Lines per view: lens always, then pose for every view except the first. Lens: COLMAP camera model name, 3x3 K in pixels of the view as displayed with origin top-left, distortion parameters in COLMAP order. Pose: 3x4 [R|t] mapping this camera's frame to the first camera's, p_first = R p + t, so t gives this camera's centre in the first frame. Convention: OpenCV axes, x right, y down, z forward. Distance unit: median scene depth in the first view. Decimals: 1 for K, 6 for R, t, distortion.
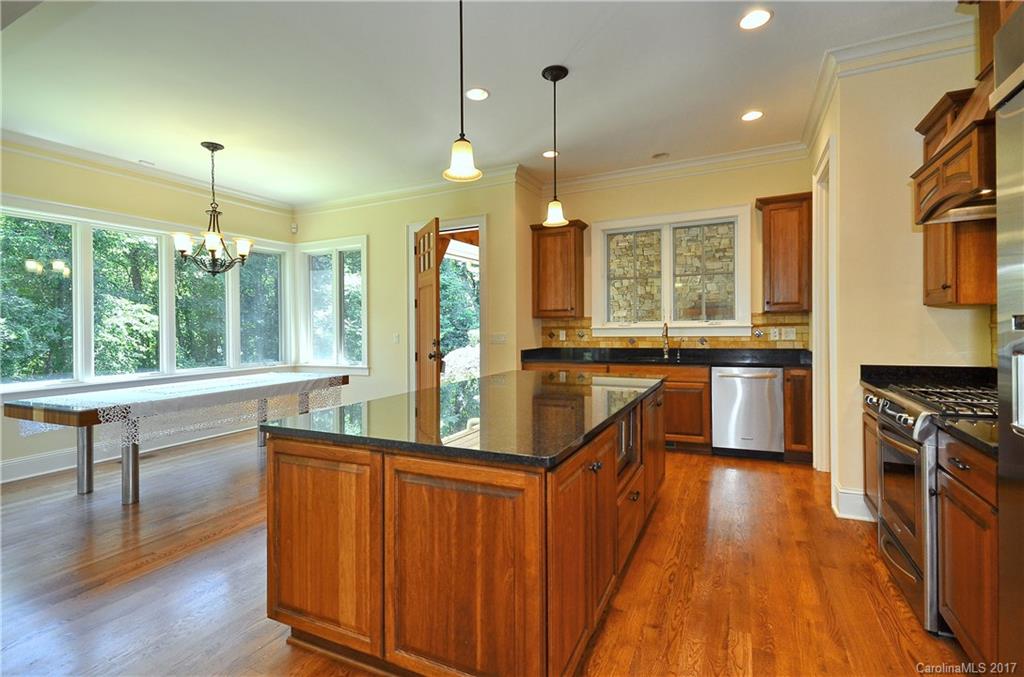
lens RADIAL K [[475.5, 0, 512.0], [0, 475.5, 338.5], [0, 0, 1]] dist [-0.000038, 0.000056]
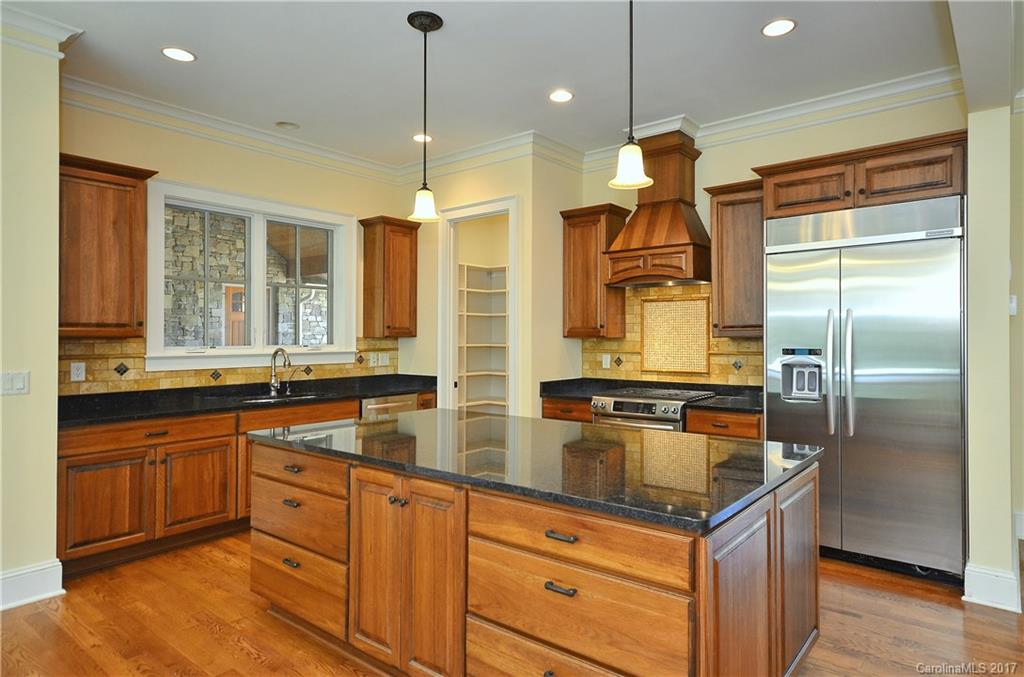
lens RADIAL K [[606.0, 0, 512.0], [0, 606.0, 338.5], [0, 0, 1]] dist [0.039341, 0.000319]
pose [[0.228018, 0.014601, 0.973547, -0.542692], [0.029377, 0.999329, -0.021868, -0.016695], [-0.973214, 0.033586, 0.227436, 0.442528]]
